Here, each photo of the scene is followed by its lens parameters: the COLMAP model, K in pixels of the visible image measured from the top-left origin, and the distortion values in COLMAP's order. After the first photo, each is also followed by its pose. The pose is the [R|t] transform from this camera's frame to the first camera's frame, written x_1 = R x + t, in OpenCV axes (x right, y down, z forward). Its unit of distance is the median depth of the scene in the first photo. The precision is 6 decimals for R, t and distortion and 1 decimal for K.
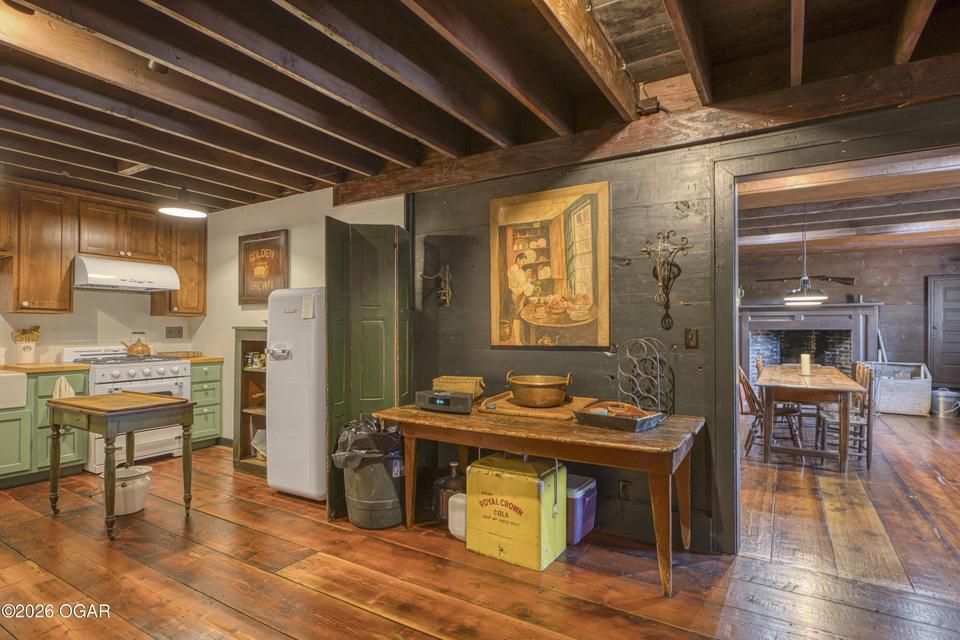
lens RADIAL K [[511.1, 0, 481.8], [0, 511.1, 324.5], [0, 0, 1]] dist [-0.001000, 0.000294]
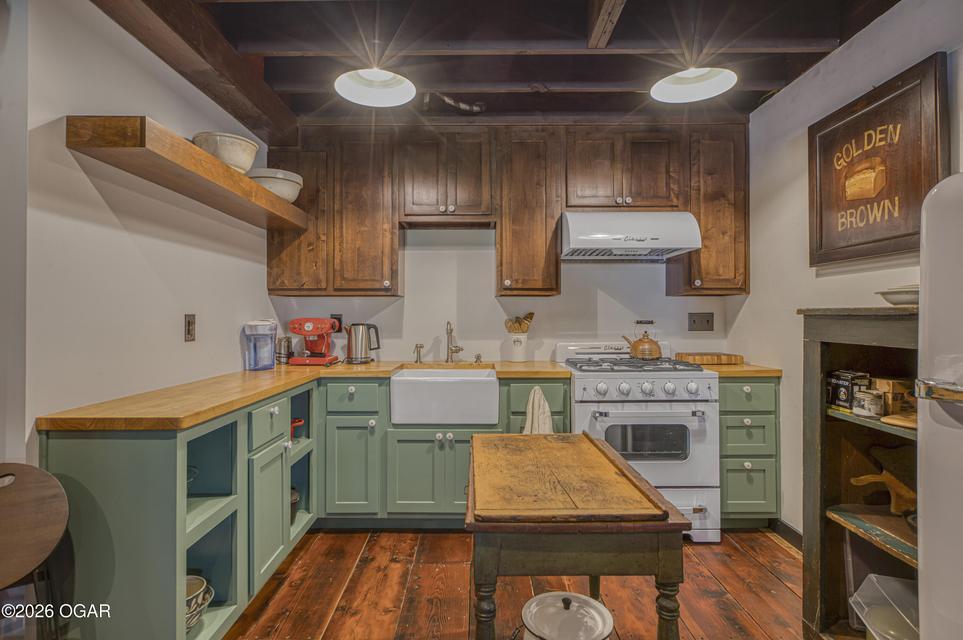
lens RADIAL K [[512.7, 0, 491.0], [0, 512.7, 313.1], [0, 0, 1]] dist [-0.001000, 0.000294]
pose [[0.544010, -0.010281, -0.839016, -0.262169], [0.009622, 0.999936, -0.006014, 0.007441], [0.839024, -0.004801, 0.544073, 0.540440]]
